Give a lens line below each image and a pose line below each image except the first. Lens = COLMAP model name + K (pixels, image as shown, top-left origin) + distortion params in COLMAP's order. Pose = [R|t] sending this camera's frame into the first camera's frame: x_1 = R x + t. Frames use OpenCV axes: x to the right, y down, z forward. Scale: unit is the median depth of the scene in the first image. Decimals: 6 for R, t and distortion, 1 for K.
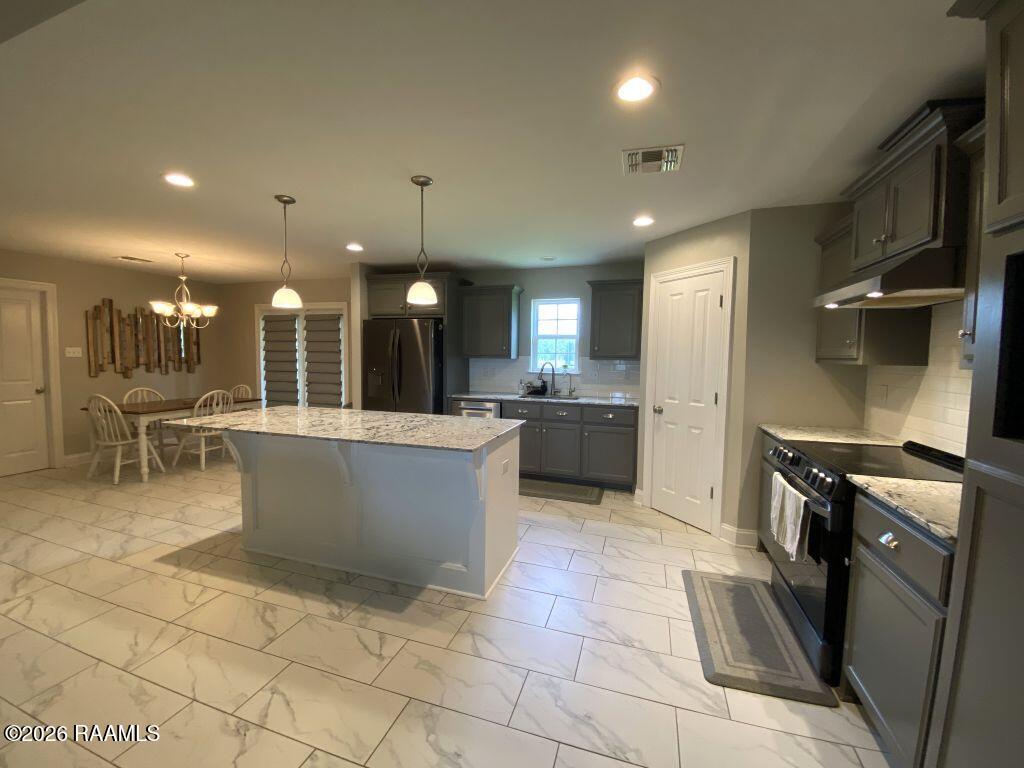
lens RADIAL K [[418.6, 0, 508.6], [0, 418.6, 387.2], [0, 0, 1]] dist [0.002112, -0.016157]
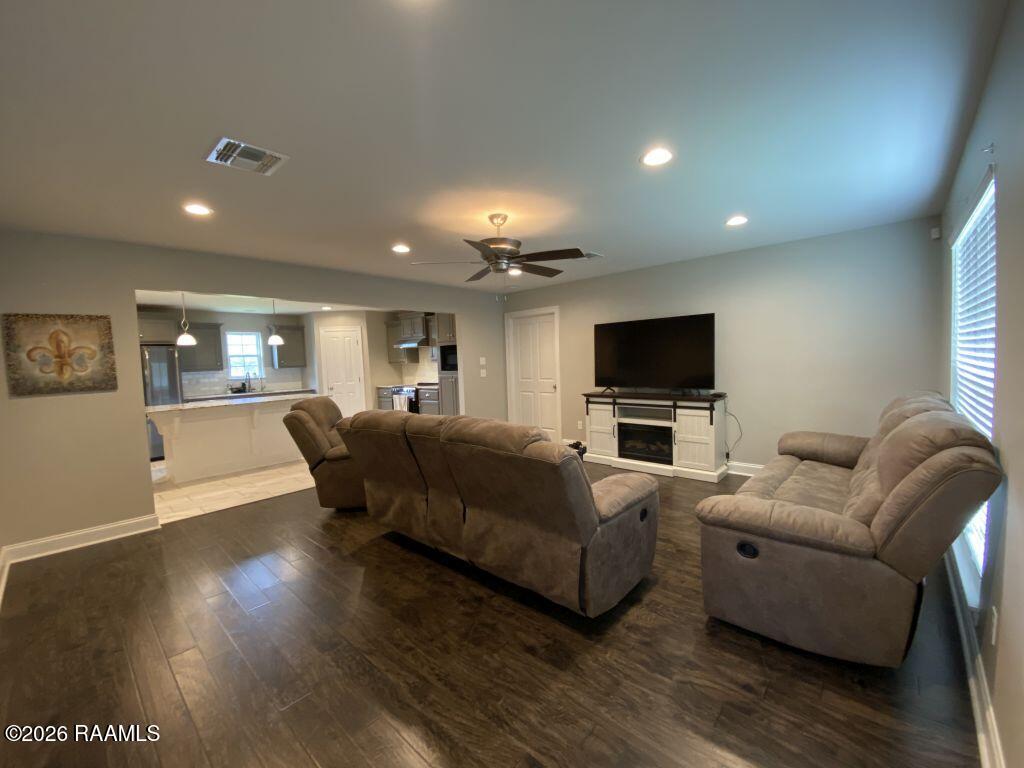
lens RADIAL K [[418.6, 0, 508.6], [0, 418.6, 387.2], [0, 0, 1]] dist [0.002112, -0.016157]
pose [[0.420190, -0.097773, 0.902154, -0.764767], [0.107548, 0.992537, 0.057476, 0.013572], [-0.901041, 0.072874, 0.427569, -0.494537]]
